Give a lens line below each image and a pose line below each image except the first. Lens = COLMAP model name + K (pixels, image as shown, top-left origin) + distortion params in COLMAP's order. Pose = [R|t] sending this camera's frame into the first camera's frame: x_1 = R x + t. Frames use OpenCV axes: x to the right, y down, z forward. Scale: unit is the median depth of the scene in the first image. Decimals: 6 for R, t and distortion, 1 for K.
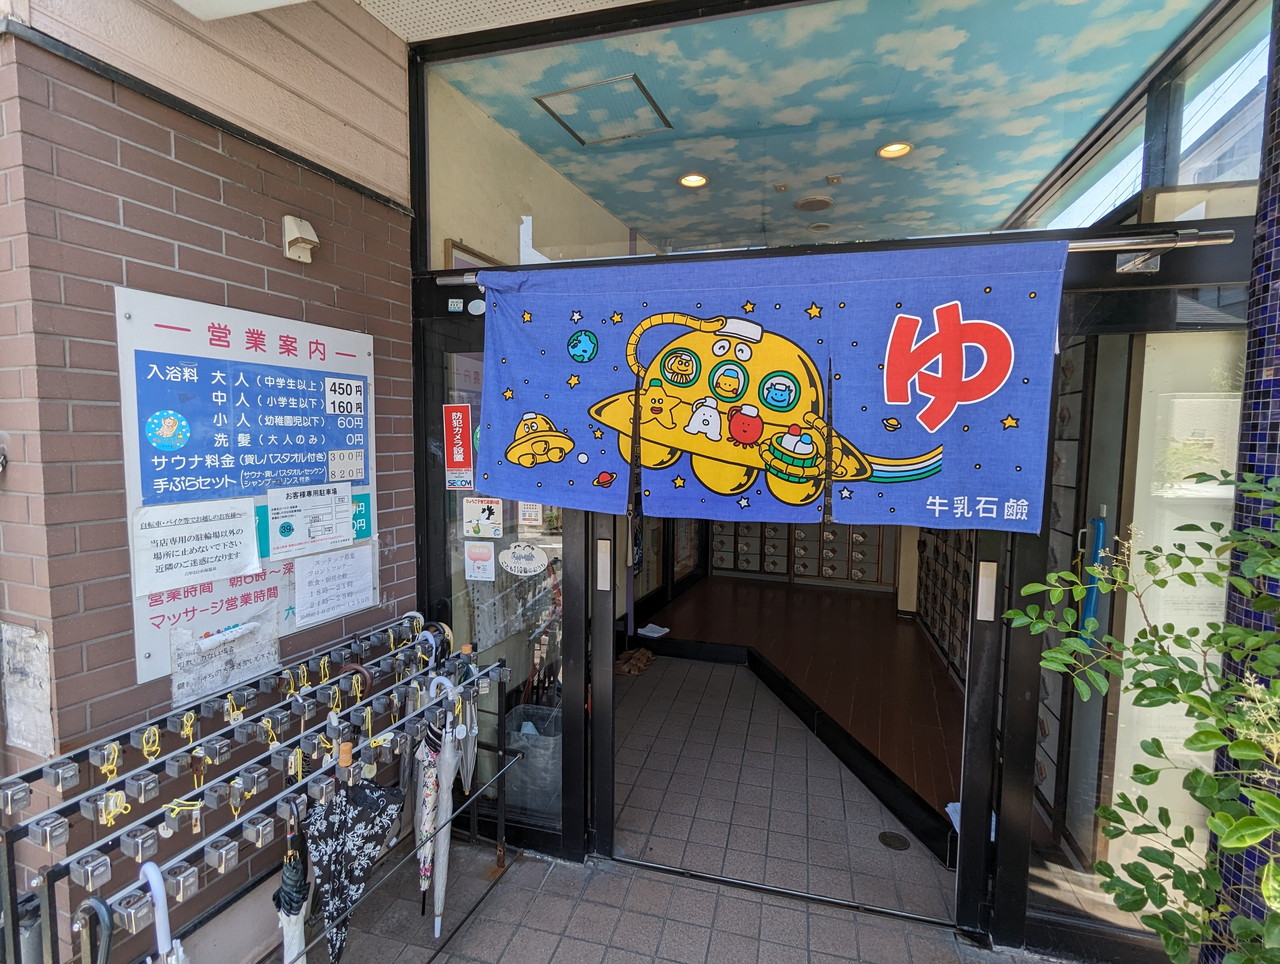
lens RADIAL K [[610.6, 0, 640.0], [0, 610.6, 482.0], [0, 0, 1]] dist [0.001072, 0.000074]
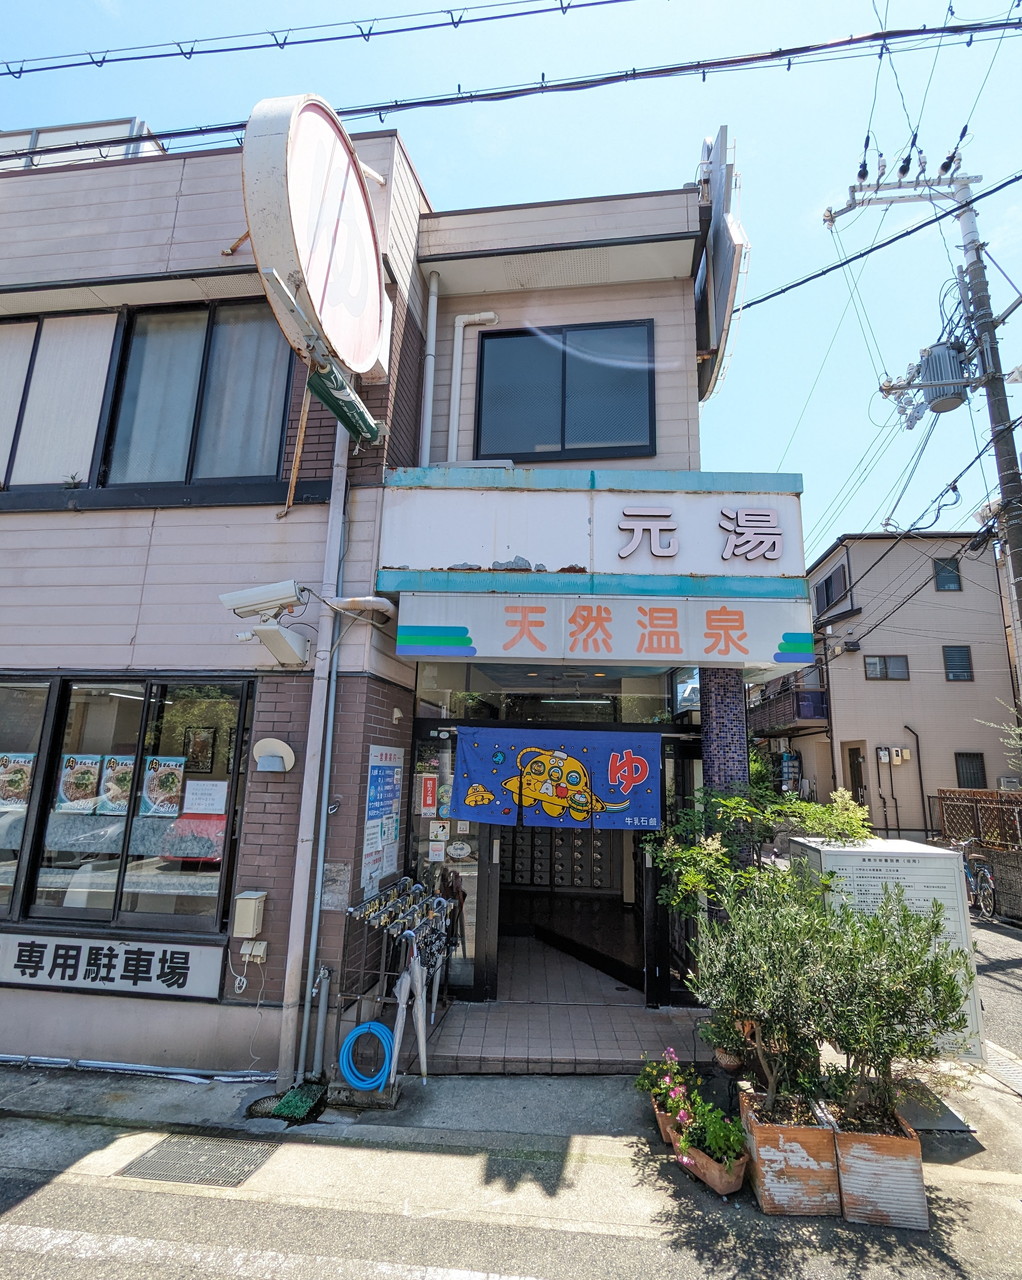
lens RADIAL K [[631.6, 0, 530.0], [0, 631.6, 638.6], [0, 0, 1]] dist [0.027363, 0.000021]
pose [[0.967935, 0.065980, 0.242382, -0.665281], [0.003983, 0.960737, -0.277431, 0.036752], [-0.251170, 0.269500, 0.929668, -1.698308]]
